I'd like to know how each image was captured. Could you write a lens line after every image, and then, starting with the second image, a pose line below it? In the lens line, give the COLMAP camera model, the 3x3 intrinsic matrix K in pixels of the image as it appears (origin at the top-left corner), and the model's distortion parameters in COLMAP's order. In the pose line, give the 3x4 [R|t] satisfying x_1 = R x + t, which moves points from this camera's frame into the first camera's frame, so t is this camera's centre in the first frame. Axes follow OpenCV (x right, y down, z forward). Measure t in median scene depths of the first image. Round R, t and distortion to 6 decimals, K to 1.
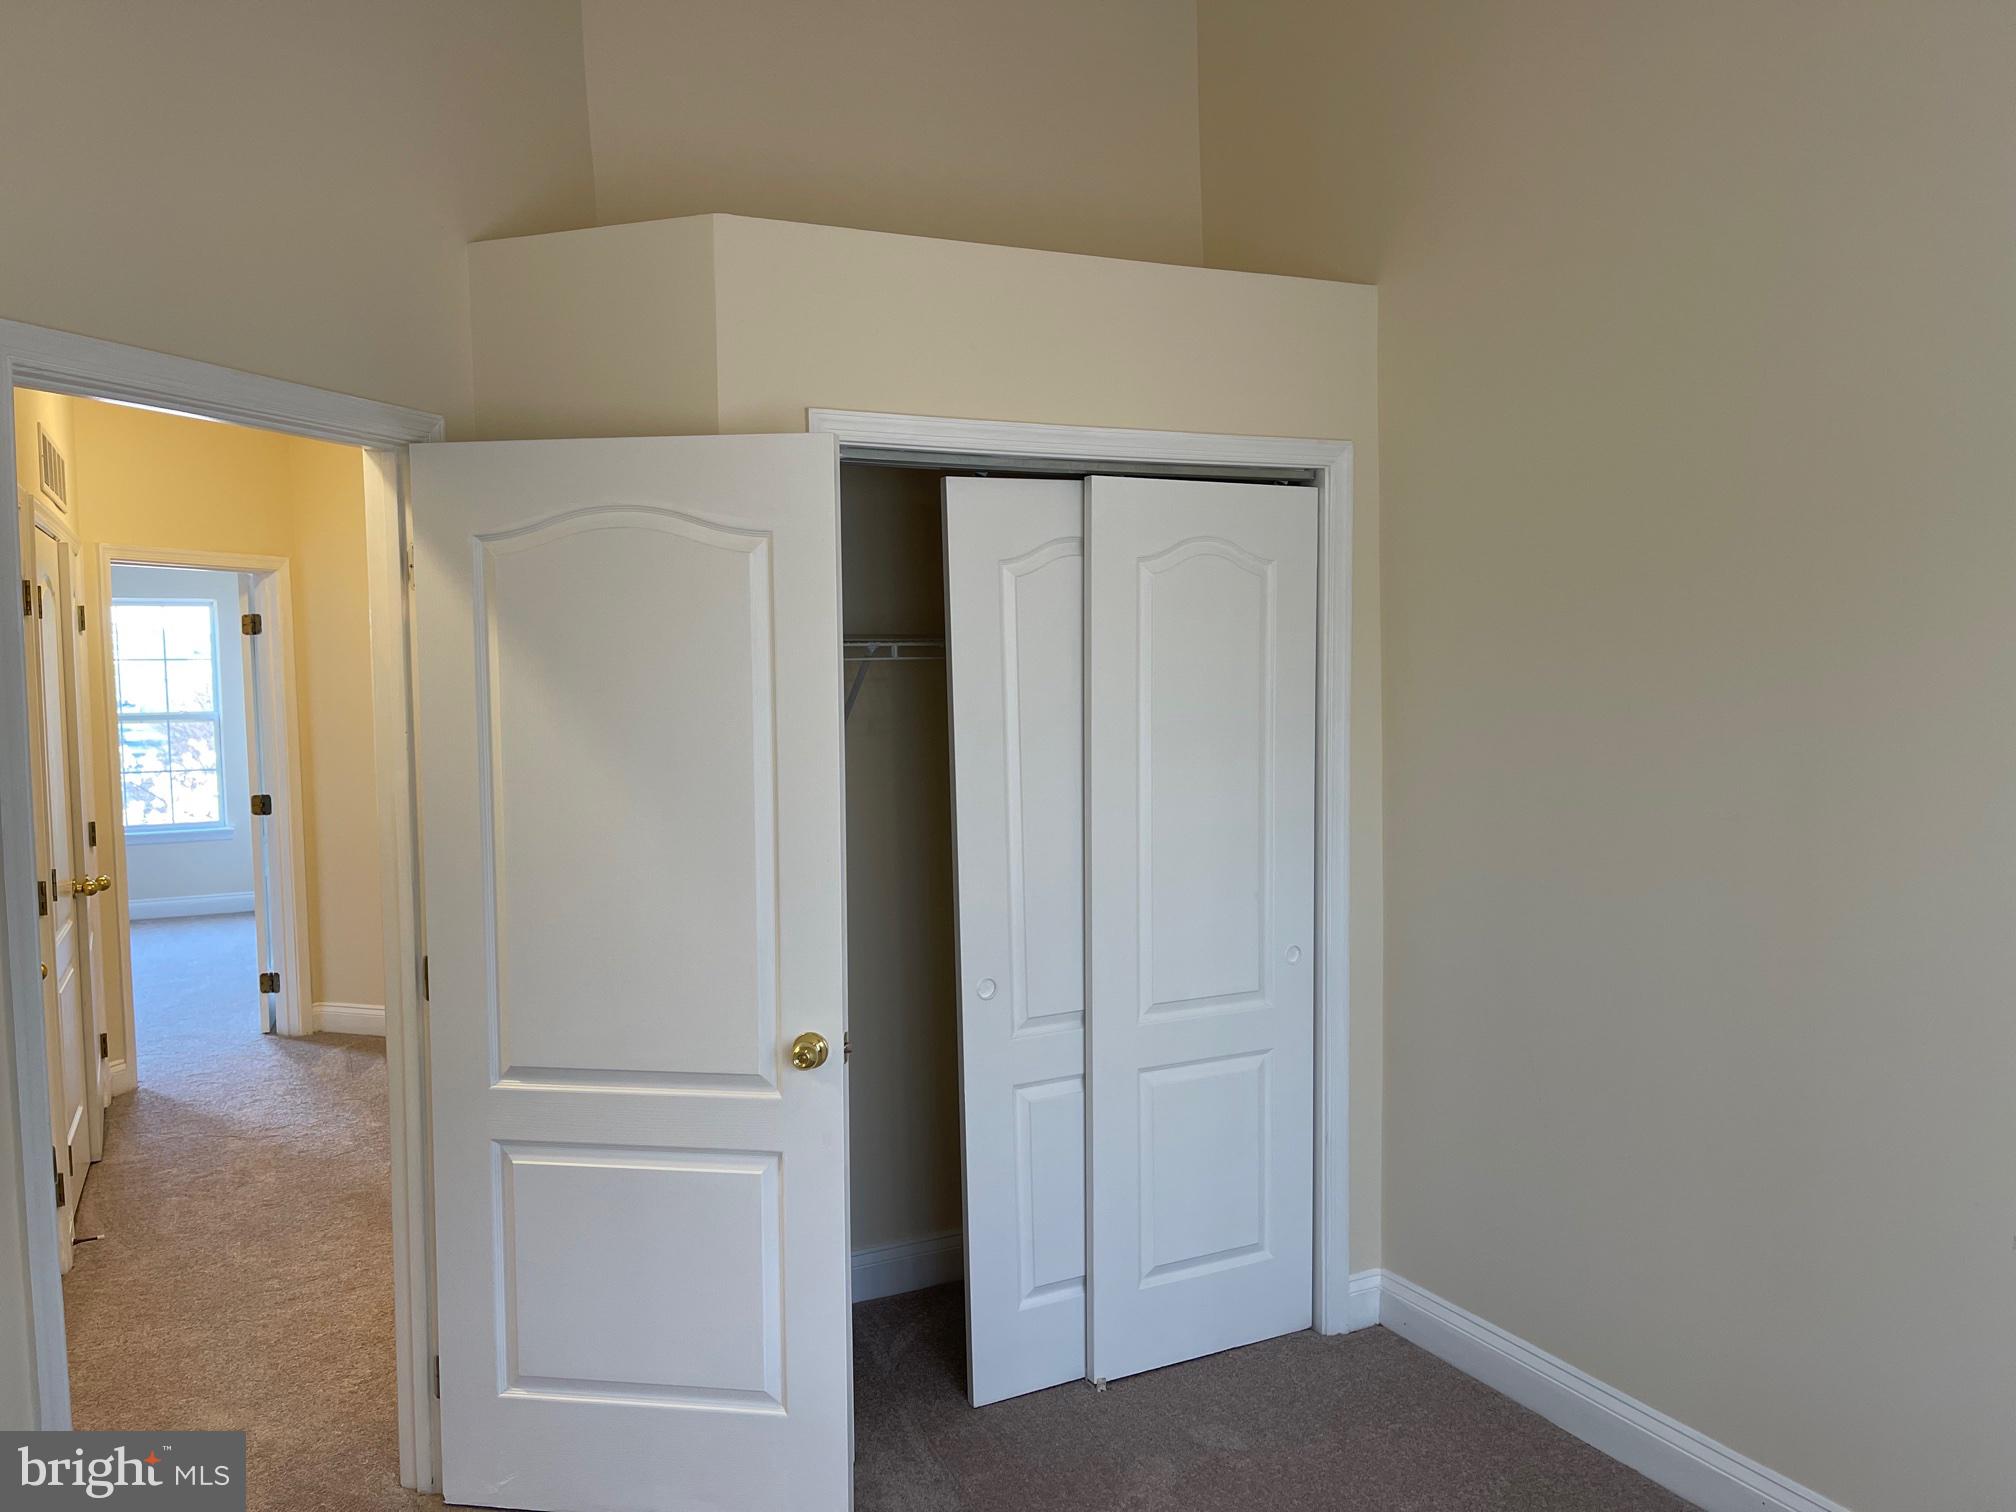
lens RADIAL K [[1527.1, 0, 1016.5], [0, 1527.1, 760.6], [0, 0, 1]] dist [0.066308, -0.071635]
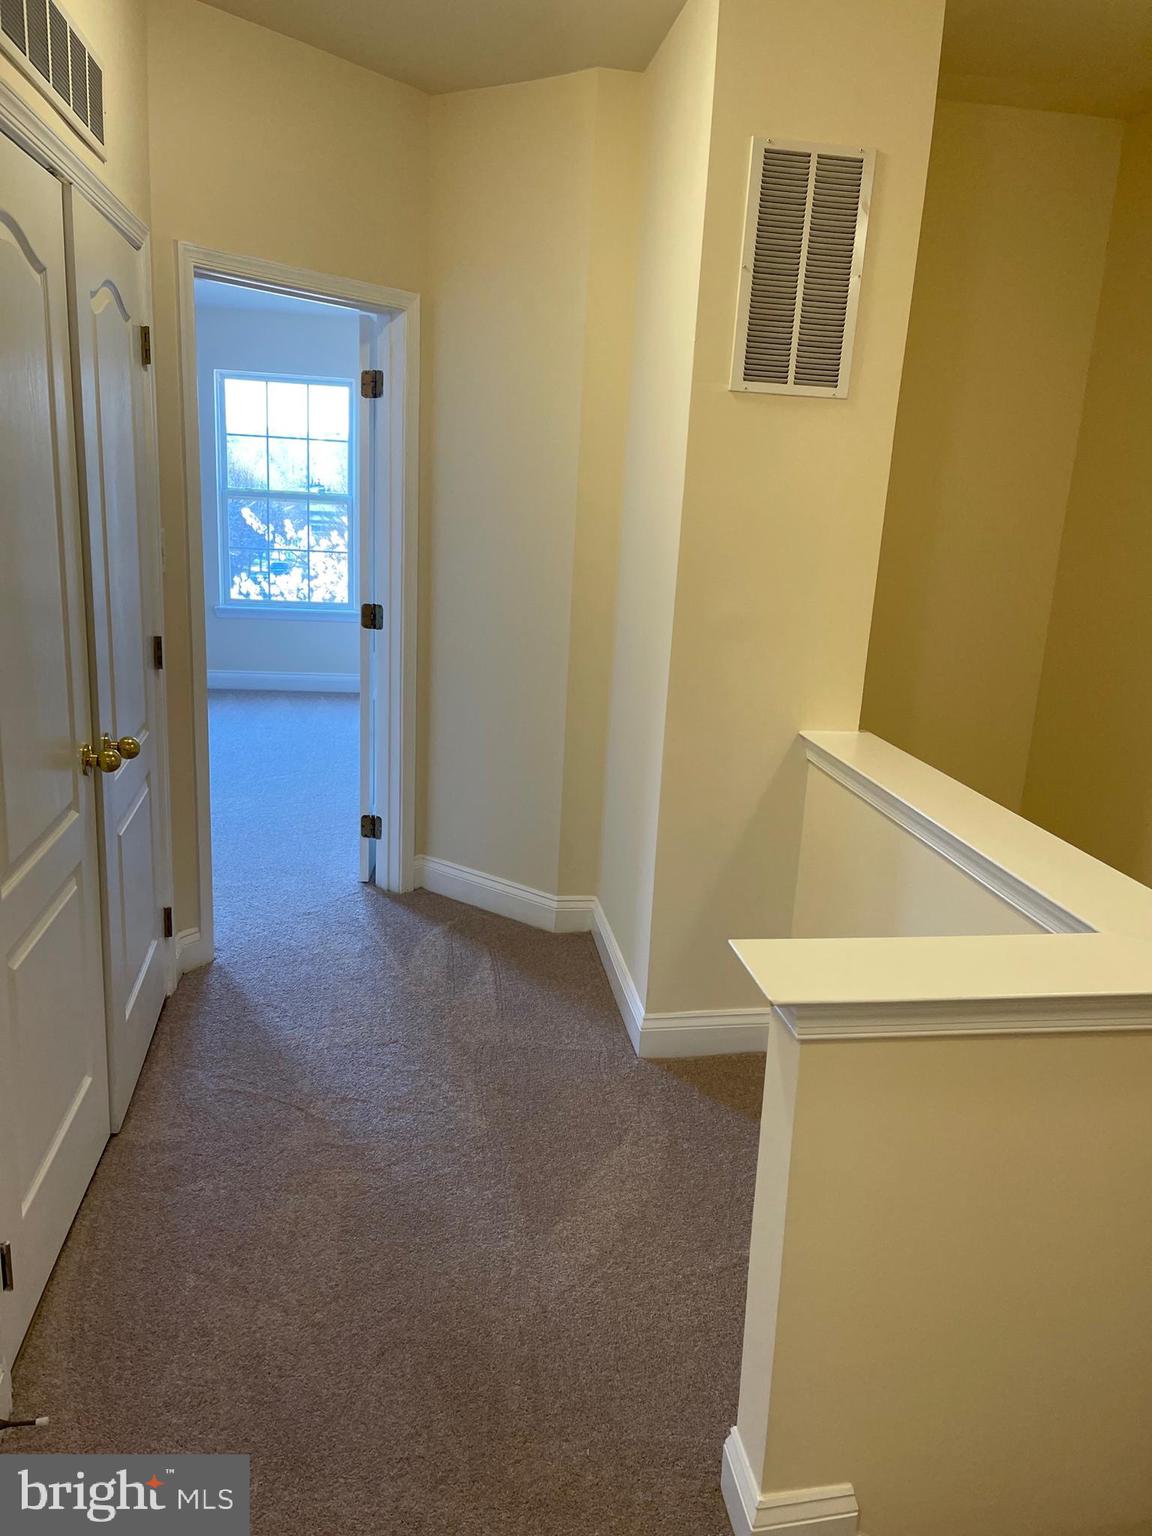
lens RADIAL K [[1163.5, 0, 572.3], [0, 1163.5, 772.4], [0, 0, 1]] dist [0.066308, -0.071635]
pose [[0.948264, 0.138028, -0.285908, -0.204450], [-0.085465, 0.978284, 0.188827, -0.016918], [0.305763, -0.154623, 0.939468, 0.448364]]
